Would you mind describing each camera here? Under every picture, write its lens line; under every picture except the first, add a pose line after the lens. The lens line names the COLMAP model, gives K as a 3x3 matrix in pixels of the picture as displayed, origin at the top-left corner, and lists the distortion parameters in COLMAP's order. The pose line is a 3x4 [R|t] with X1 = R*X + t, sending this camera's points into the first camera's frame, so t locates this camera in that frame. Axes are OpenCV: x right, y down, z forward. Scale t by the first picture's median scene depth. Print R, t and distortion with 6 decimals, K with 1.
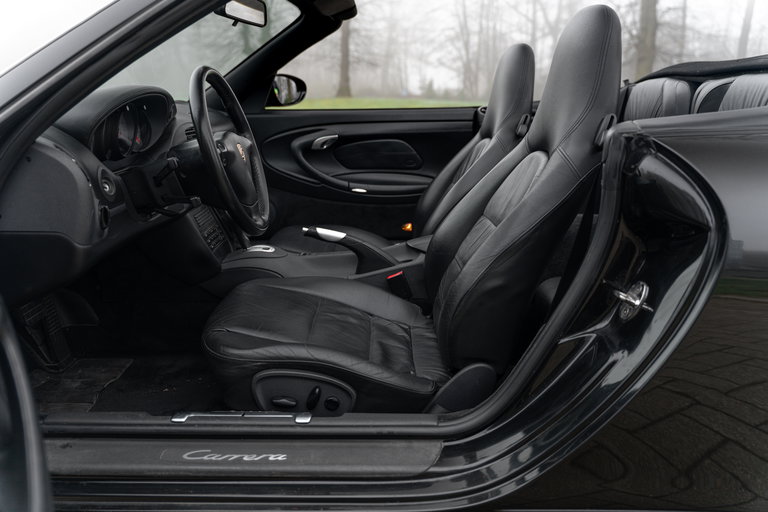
lens RADIAL K [[606.1, 0, 393.5], [0, 606.1, 256.8], [0, 0, 1]] dist [0.006233, 0.006156]
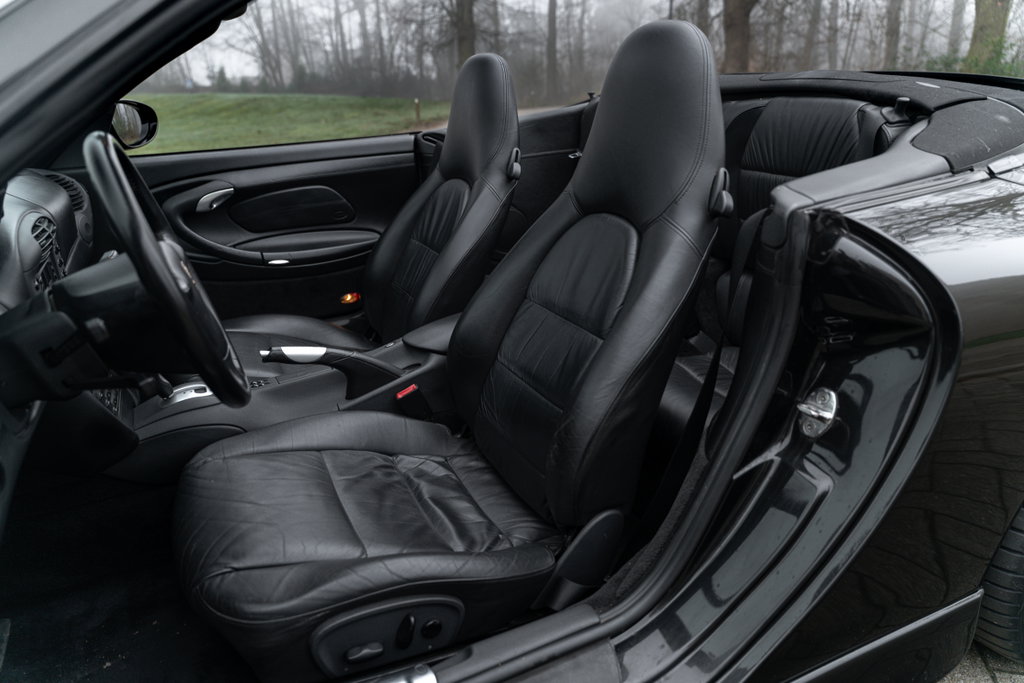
lens RADIAL K [[668.1, 0, 512.0], [0, 668.1, 341.5], [0, 0, 1]] dist [-0.009462, -0.001478]
pose [[0.902181, -0.185642, 0.389366, -0.133710], [0.140908, 0.979968, 0.140737, -0.089646], [-0.407693, -0.072105, 0.910268, 0.157761]]
